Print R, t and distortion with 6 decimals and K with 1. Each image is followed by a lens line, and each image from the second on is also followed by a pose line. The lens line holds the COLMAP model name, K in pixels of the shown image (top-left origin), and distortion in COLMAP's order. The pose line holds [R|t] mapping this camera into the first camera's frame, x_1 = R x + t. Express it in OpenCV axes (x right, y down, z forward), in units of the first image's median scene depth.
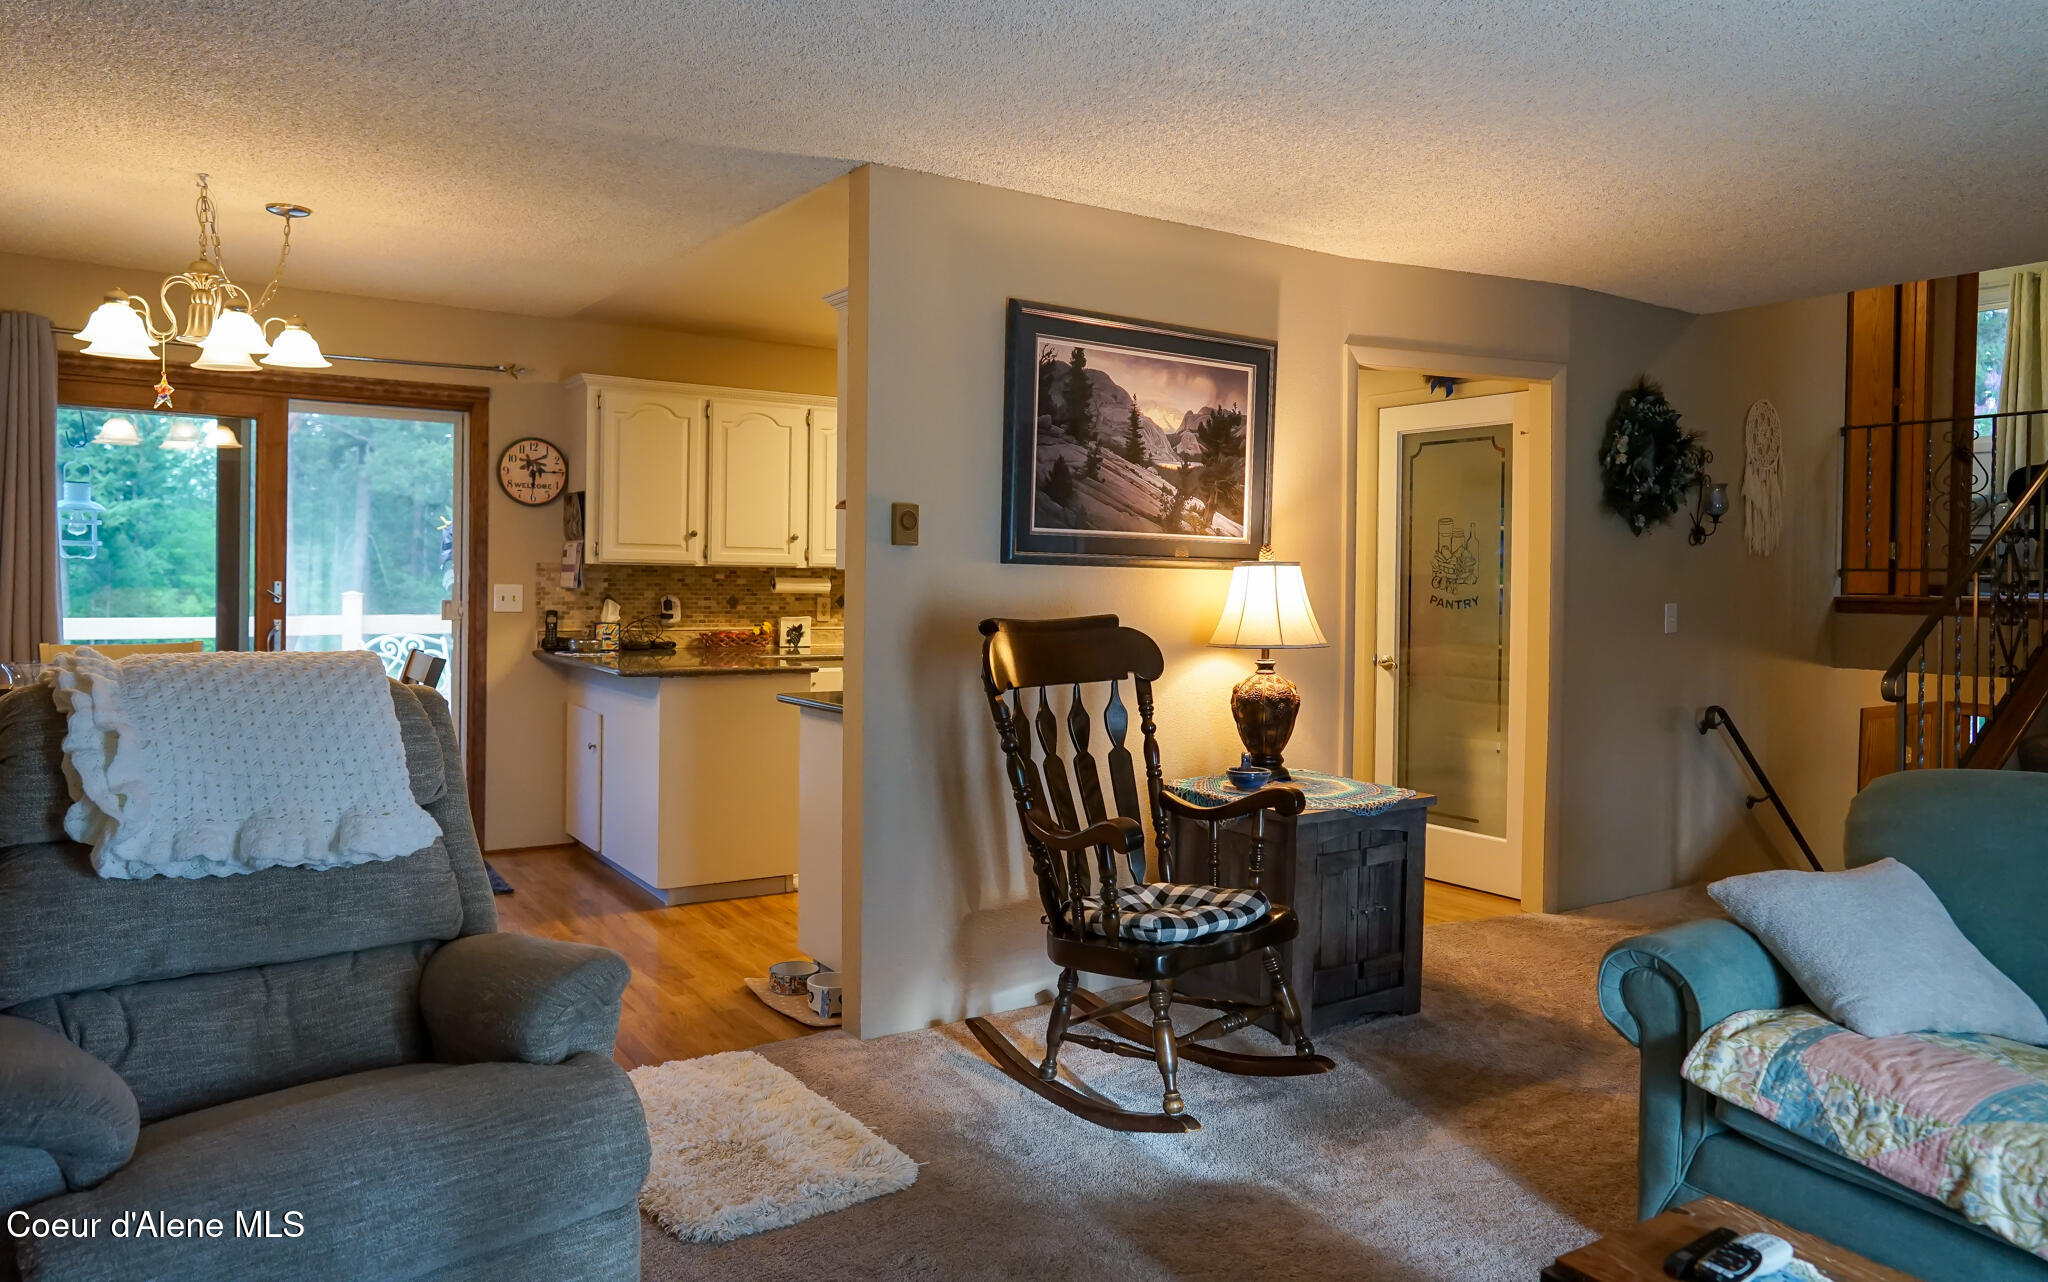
lens RADIAL K [[1392.1, 0, 1020.4], [0, 1392.1, 586.5], [0, 0, 1]] dist [-0.005205, 0.059441]
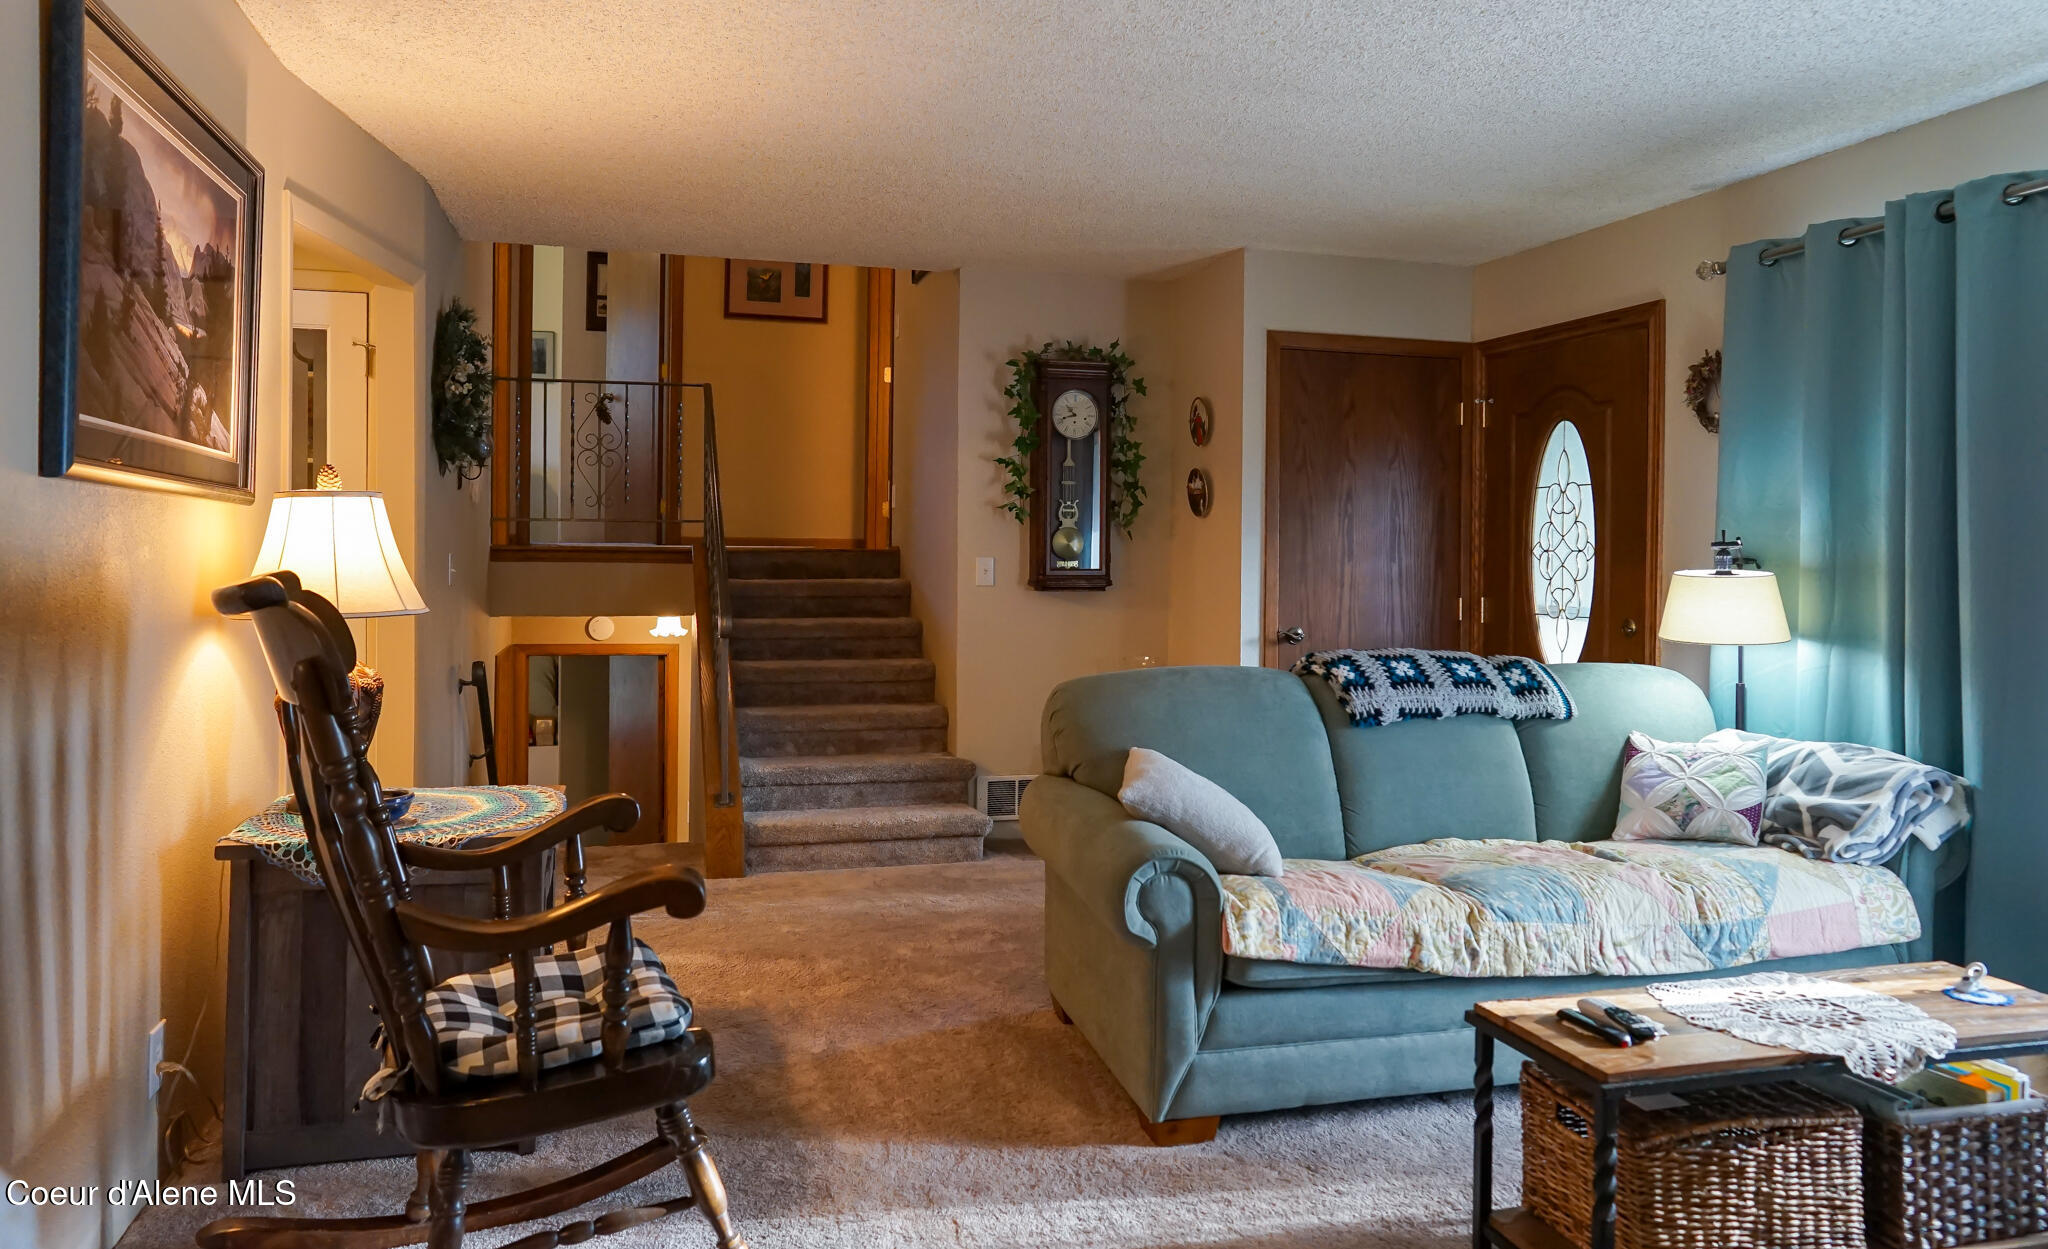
lens RADIAL K [[1420.9, 0, 1026.4], [0, 1420.9, 553.4], [0, 0, 1]] dist [0.001486, 0.001280]
pose [[0.292184, -0.009738, 0.956312, -0.653056], [0.003332, 0.999952, 0.009164, 0.012641], [-0.956356, 0.000509, 0.292203, 0.788687]]
